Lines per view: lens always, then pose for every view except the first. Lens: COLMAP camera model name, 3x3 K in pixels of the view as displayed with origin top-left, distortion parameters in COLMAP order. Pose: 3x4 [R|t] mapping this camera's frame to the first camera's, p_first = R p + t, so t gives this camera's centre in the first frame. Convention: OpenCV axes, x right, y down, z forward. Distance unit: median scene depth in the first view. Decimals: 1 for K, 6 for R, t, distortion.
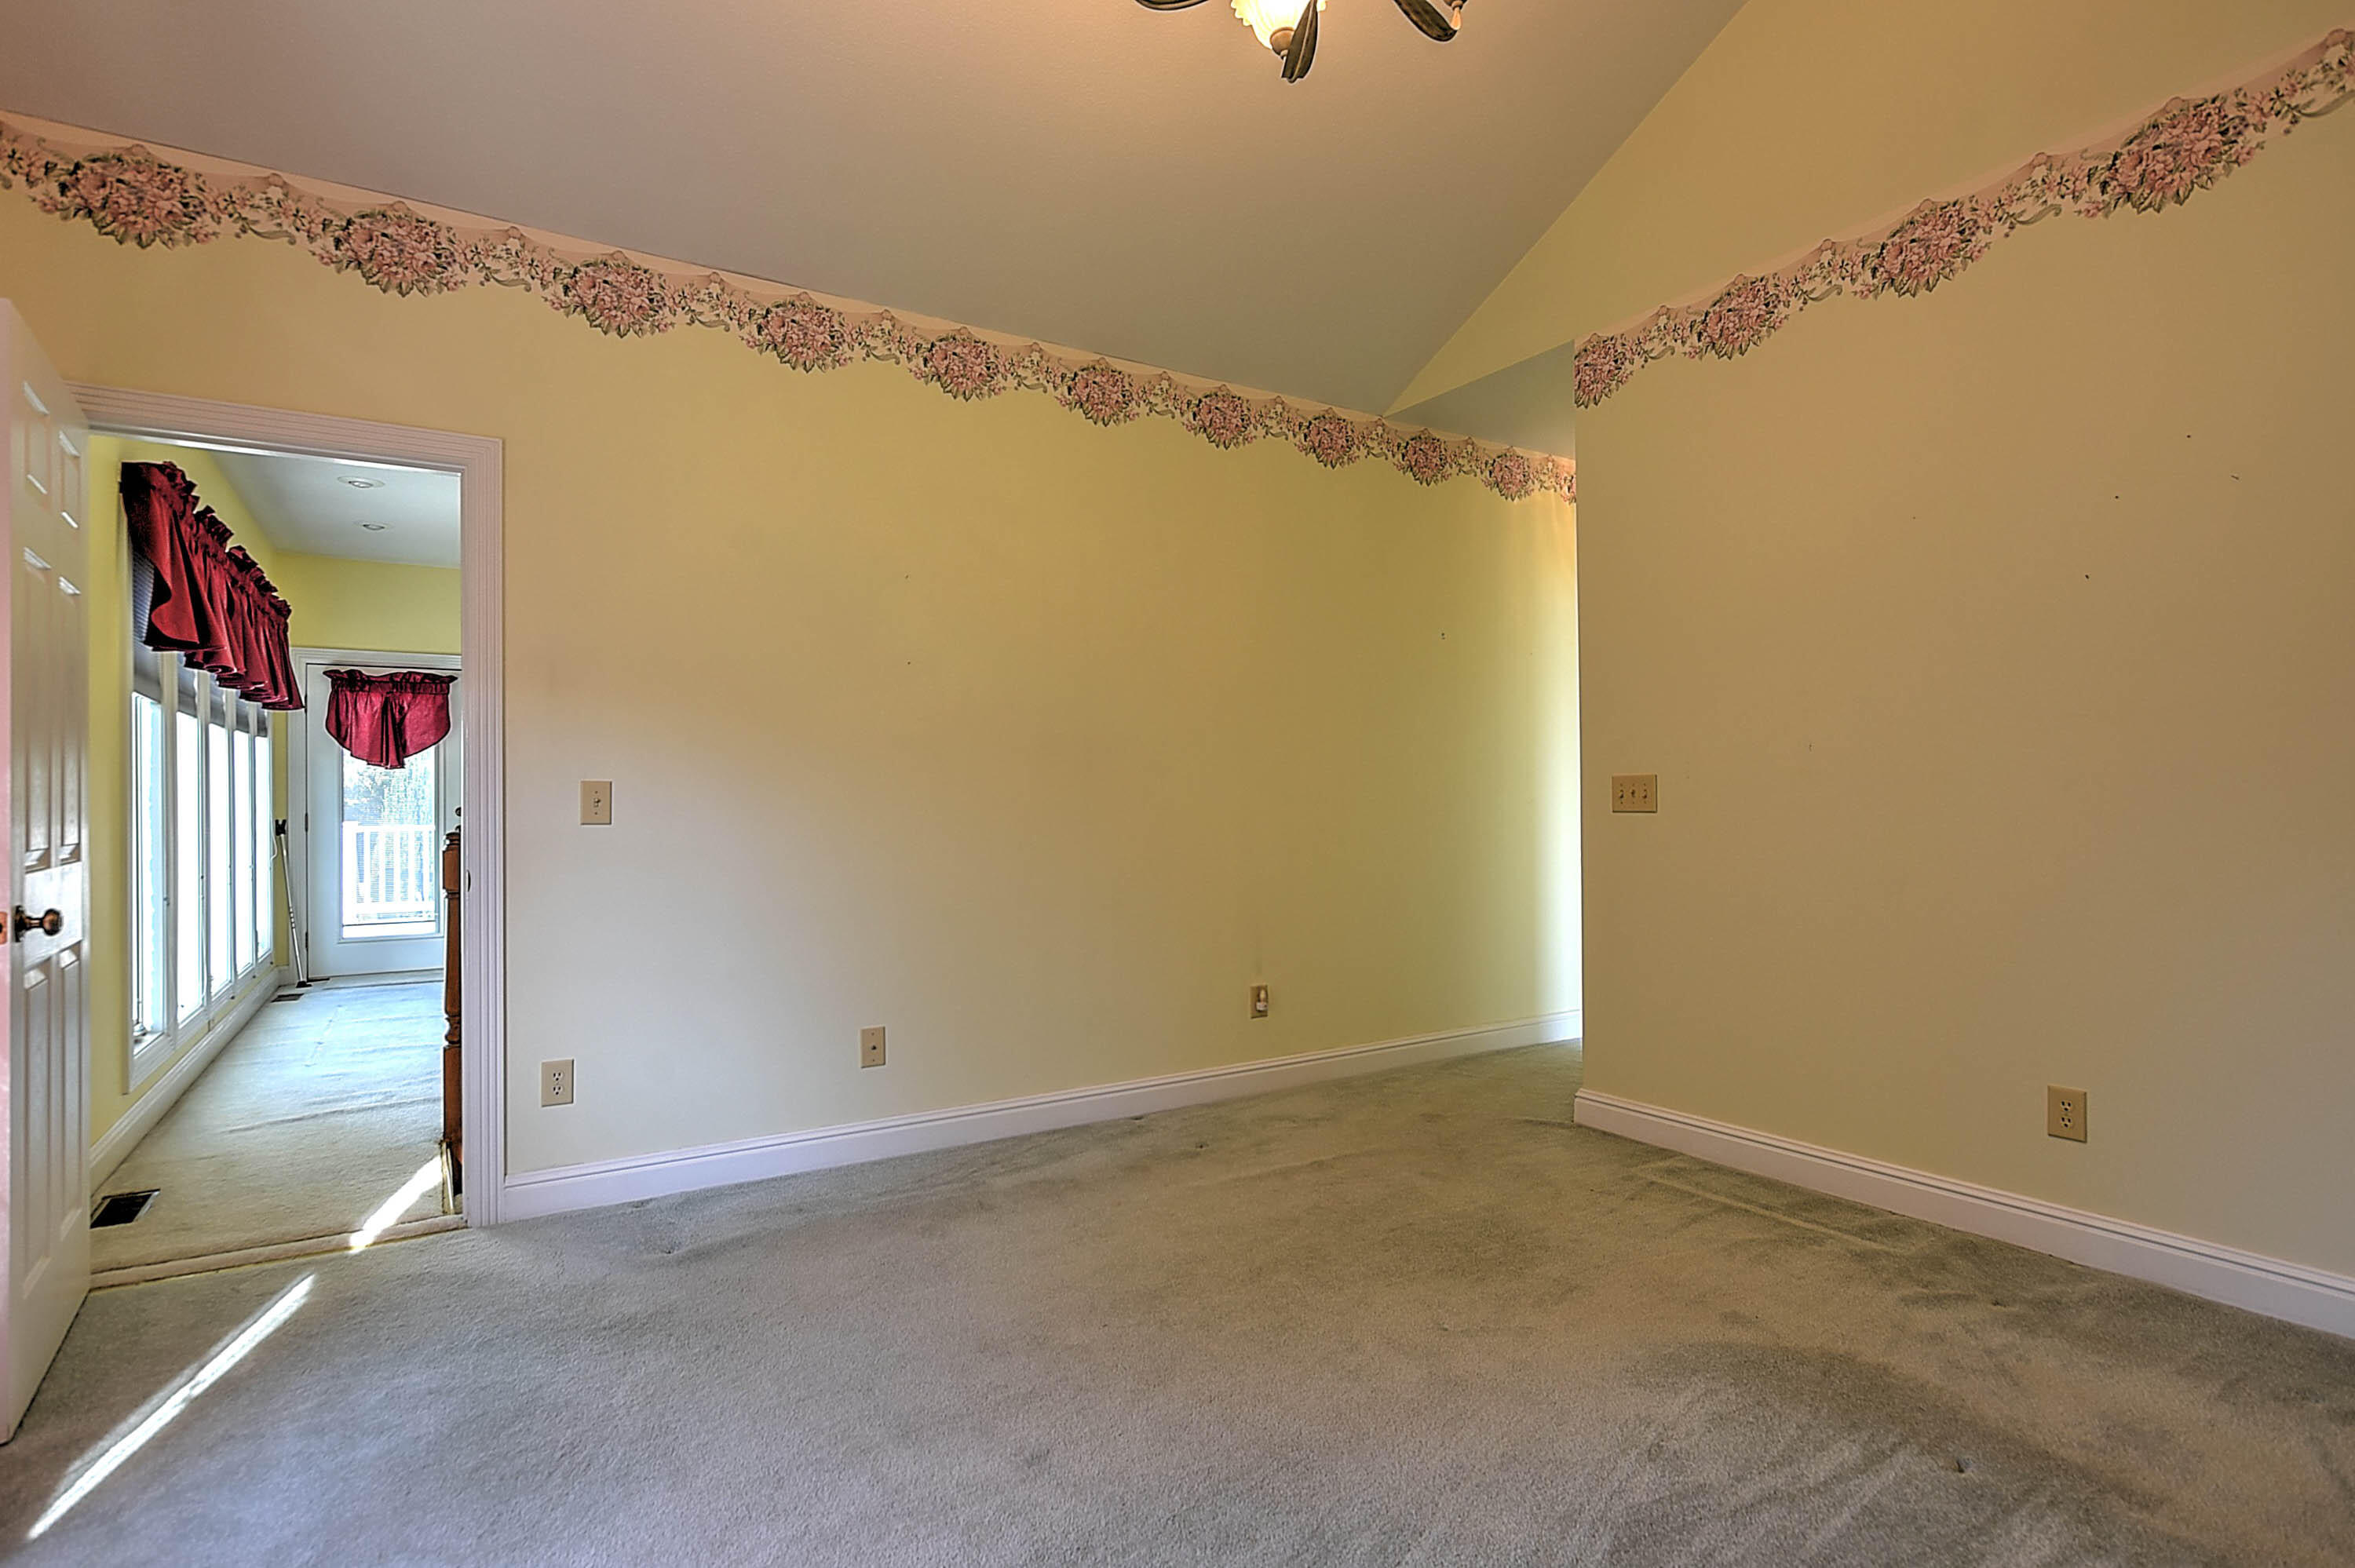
lens RADIAL K [[1178.2, 0, 1178.4], [0, 1178.2, 782.0], [0, 0, 1]] dist [-0.000491, 0.002279]
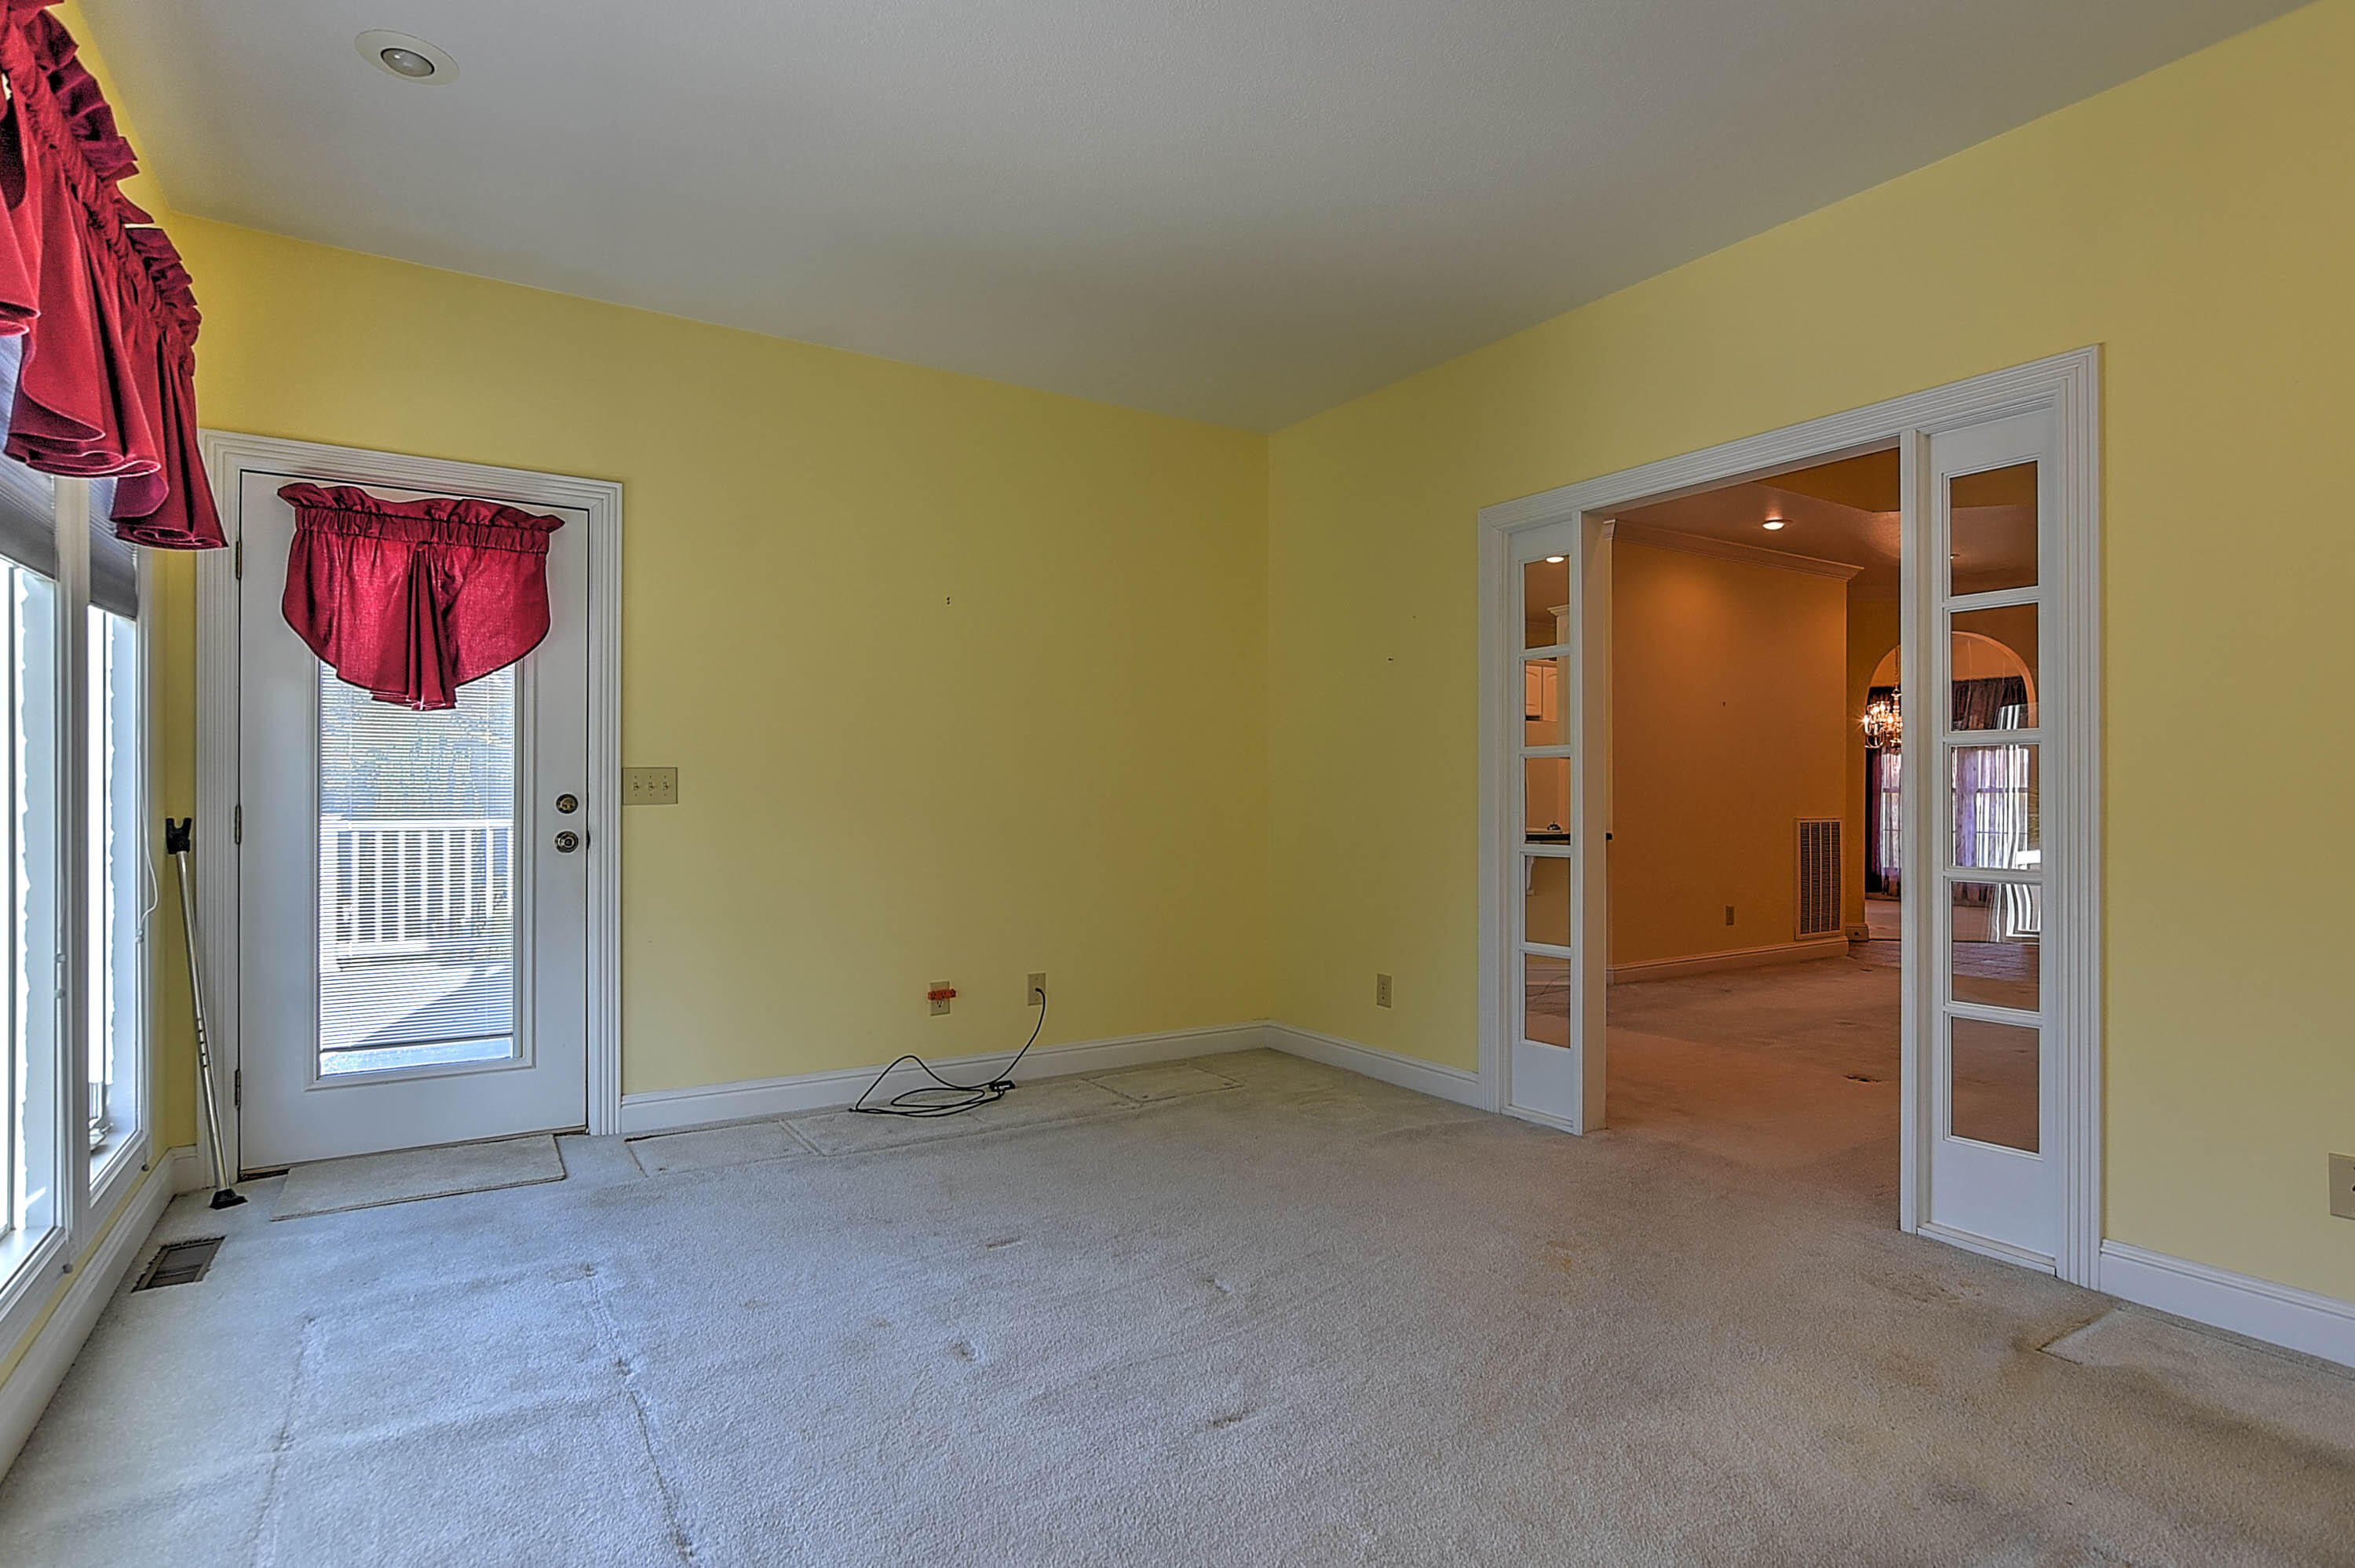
lens RADIAL K [[1186.5, 0, 1181.5], [0, 1186.5, 788.9], [0, 0, 1]] dist [-0.009119, 0.003958]
pose [[0.999838, 0.011159, 0.014129, -0.380564], [-0.011273, 0.999904, 0.008070, 0.012863], [-0.014037, -0.008228, 0.999868, 0.535923]]
